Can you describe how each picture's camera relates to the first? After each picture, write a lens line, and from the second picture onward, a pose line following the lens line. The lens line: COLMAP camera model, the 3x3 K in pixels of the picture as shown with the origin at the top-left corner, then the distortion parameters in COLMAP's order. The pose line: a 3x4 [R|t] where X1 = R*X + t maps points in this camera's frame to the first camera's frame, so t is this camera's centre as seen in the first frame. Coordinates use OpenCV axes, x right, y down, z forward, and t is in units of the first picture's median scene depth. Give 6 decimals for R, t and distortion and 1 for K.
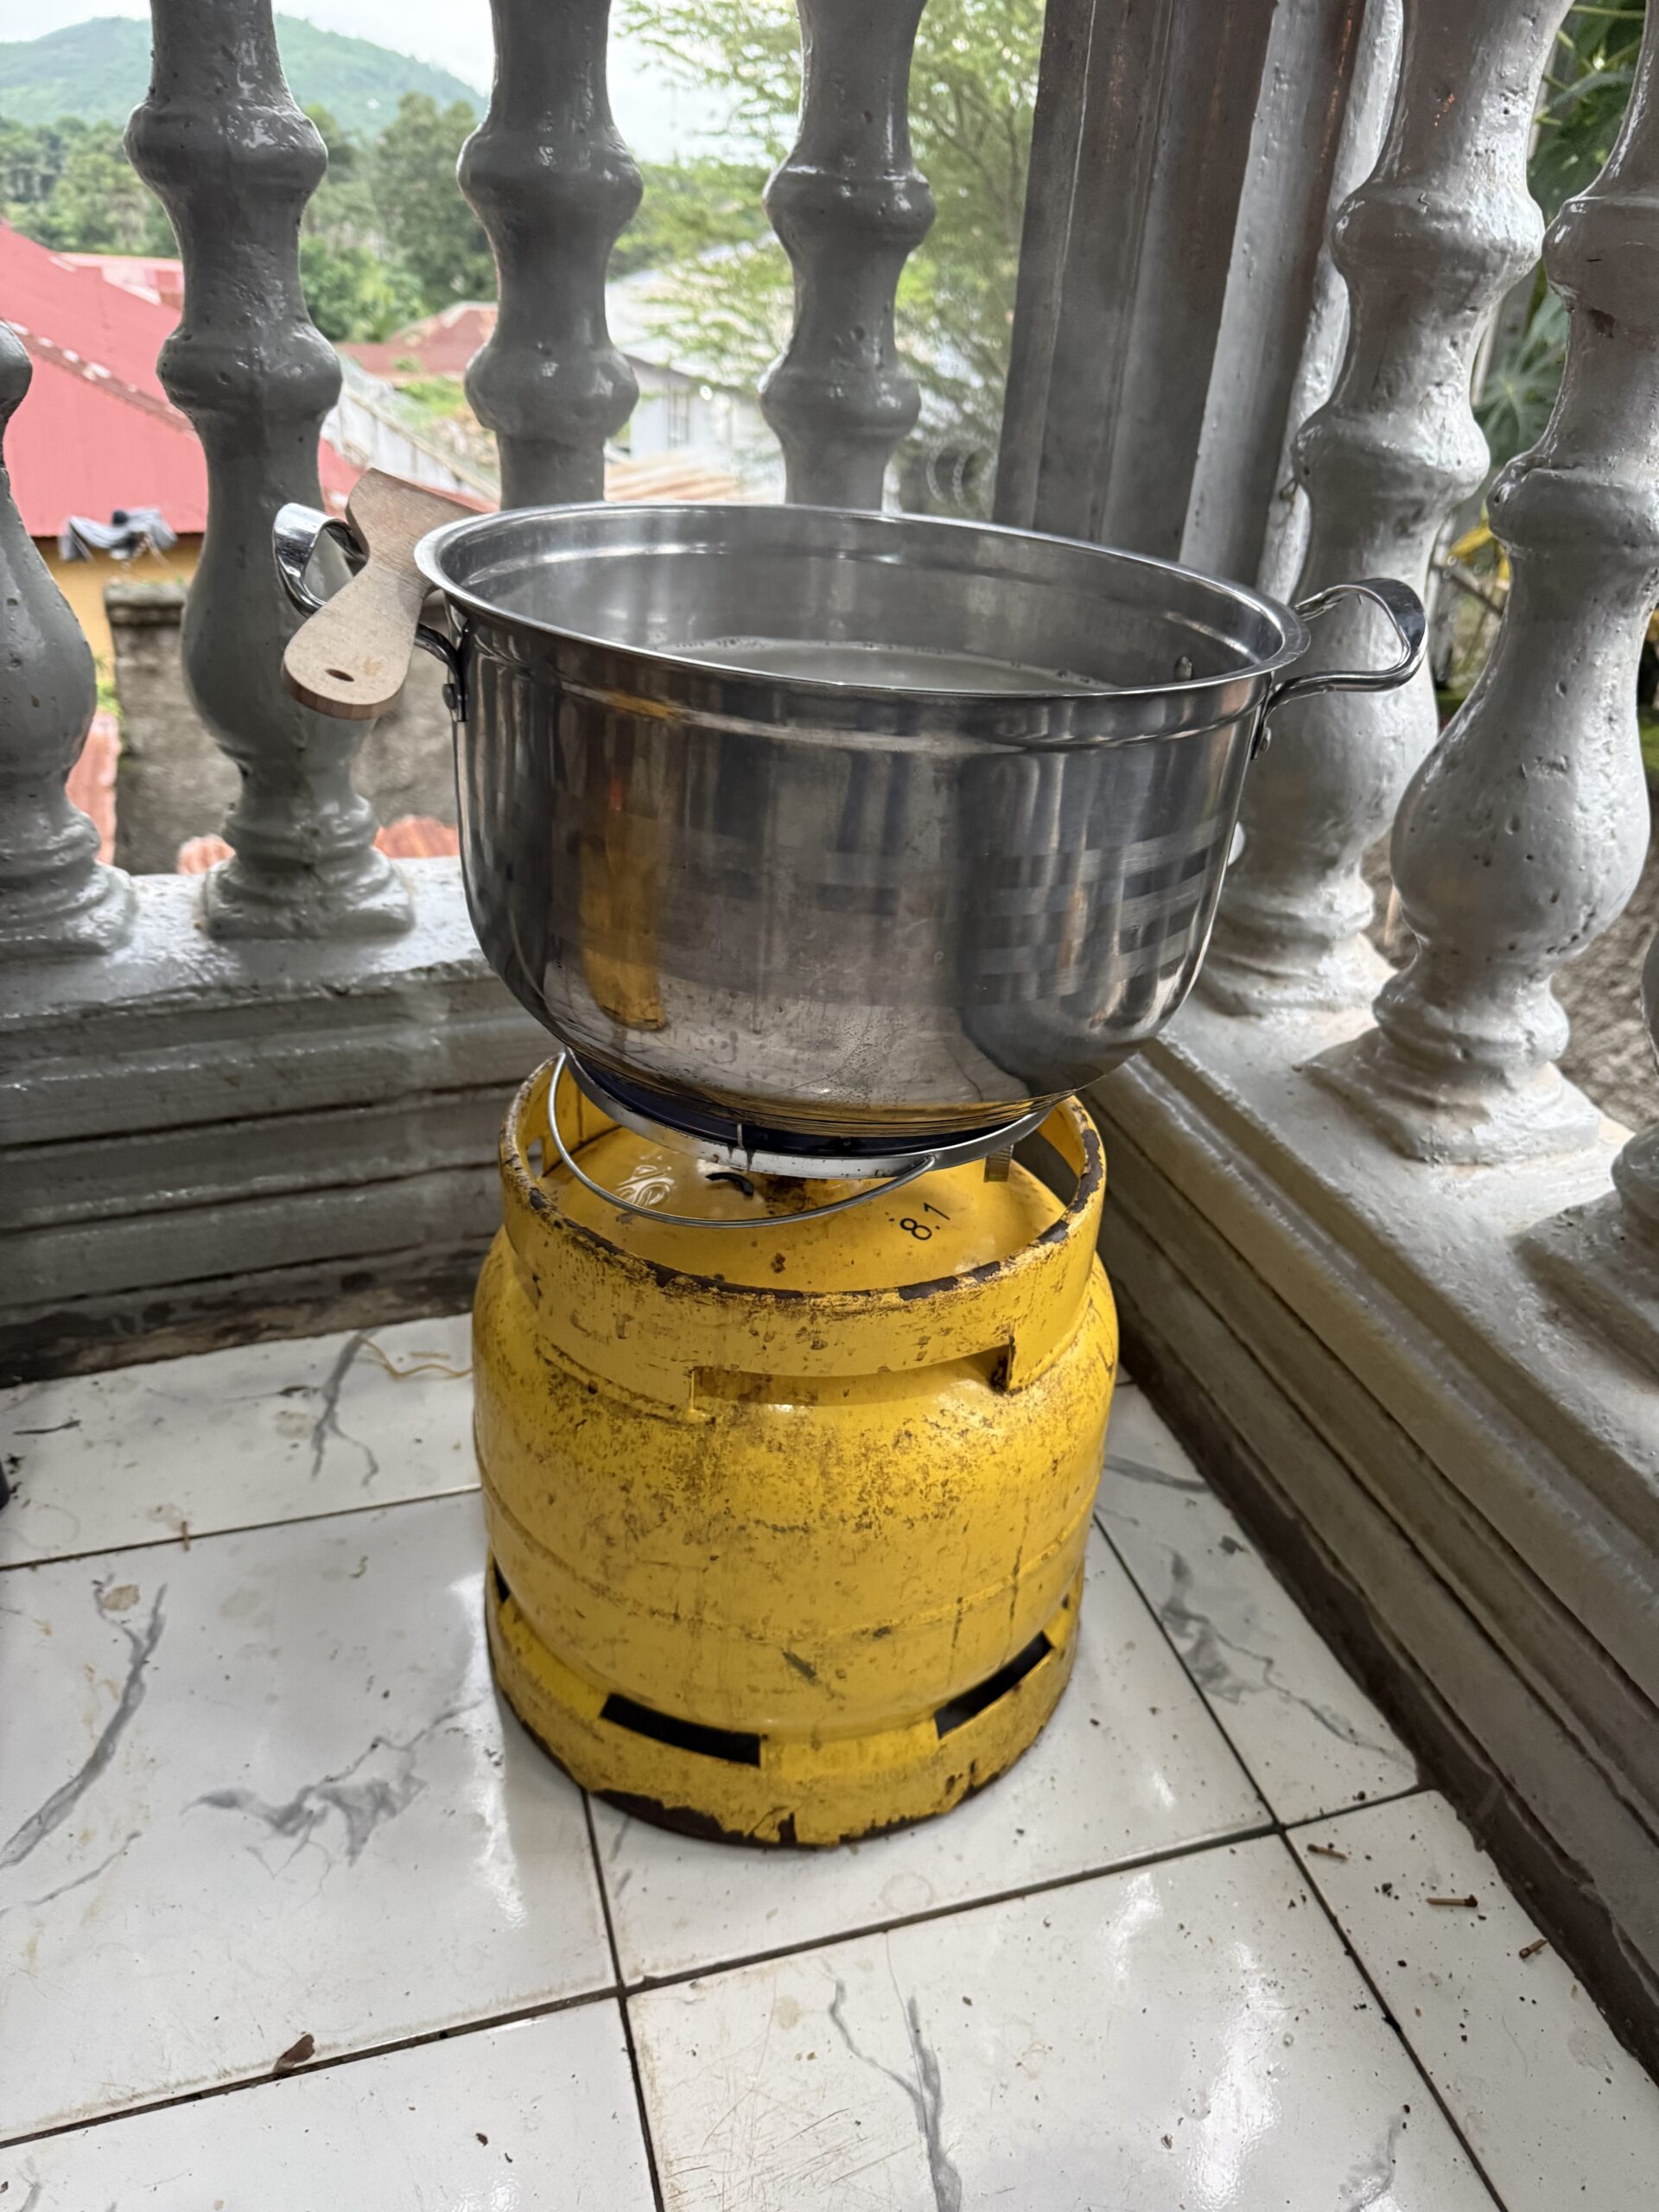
lens RADIAL K [[1566.3, 0, 817.7], [0, 1566.3, 1104.5], [0, 0, 1]] dist [0.017012, -0.013701]
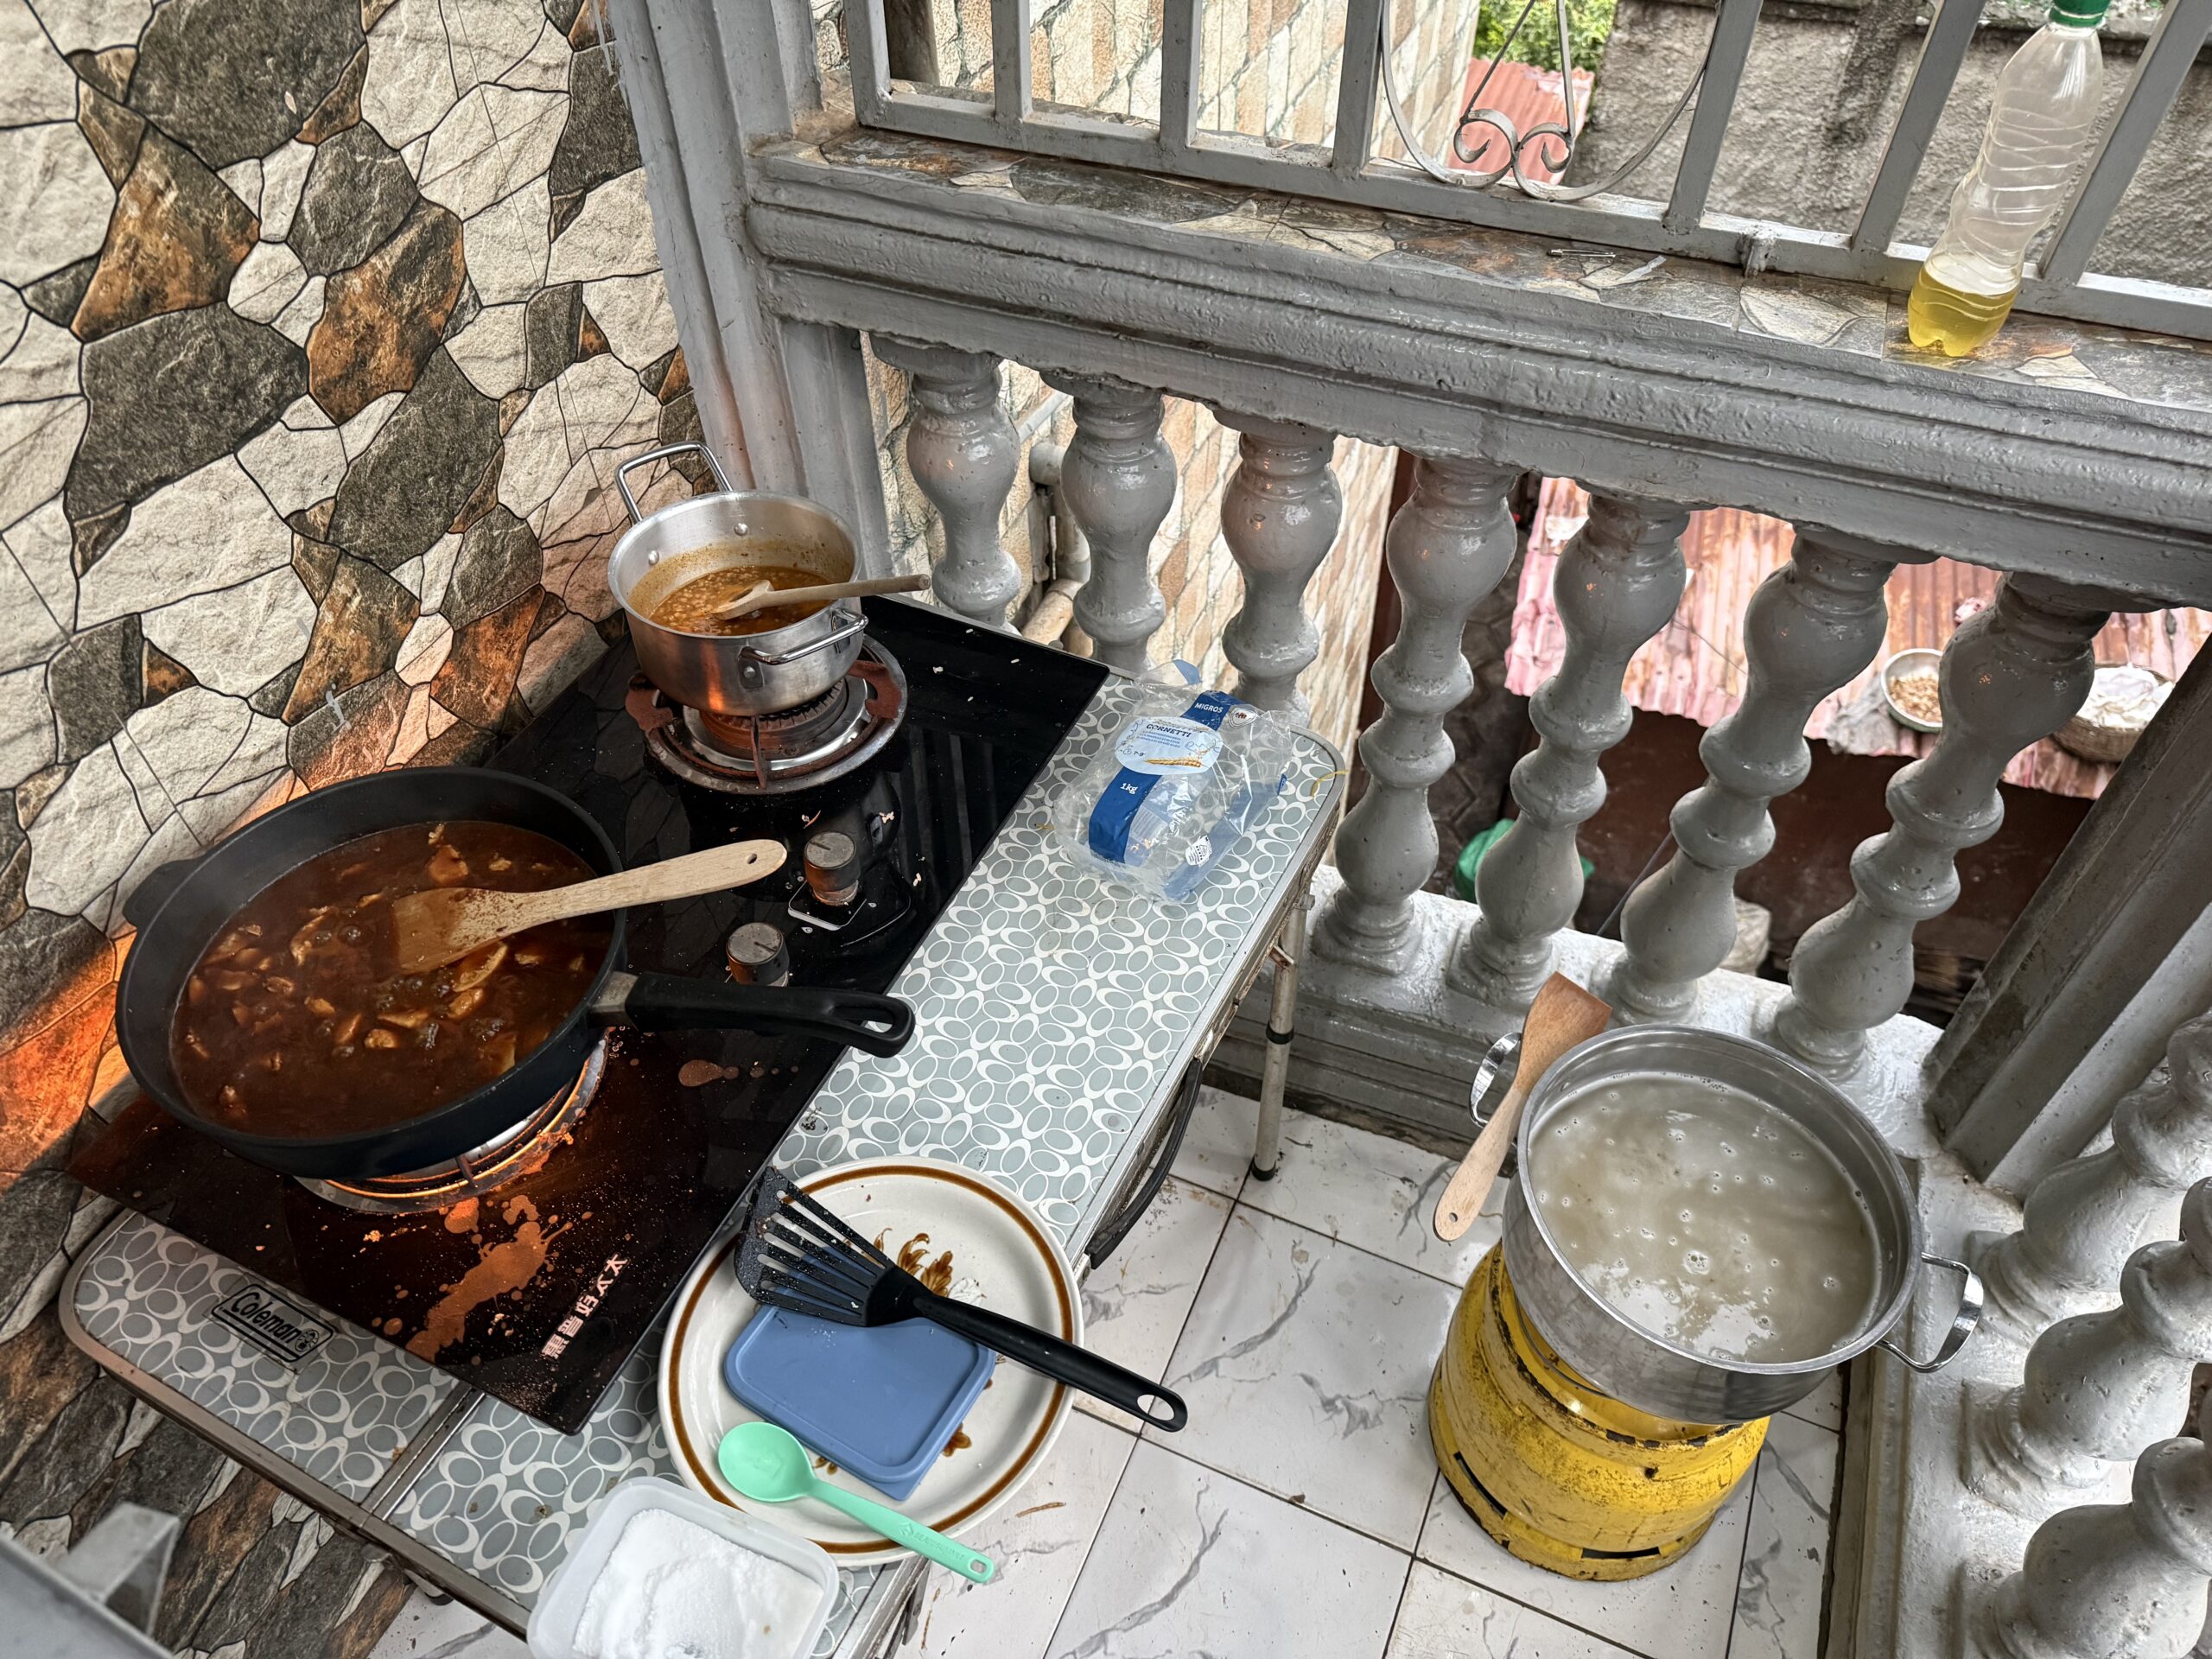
lens RADIAL K [[1566.3, 0, 1105.8], [0, 1566.3, 834.9], [0, 0, 1]] dist [0.017012, -0.013701]
pose [[0.766493, 0.428553, -0.478363, 0.177586], [-0.267036, 0.890040, 0.369487, -1.094484], [0.584107, -0.155469, 0.796648, -0.961379]]
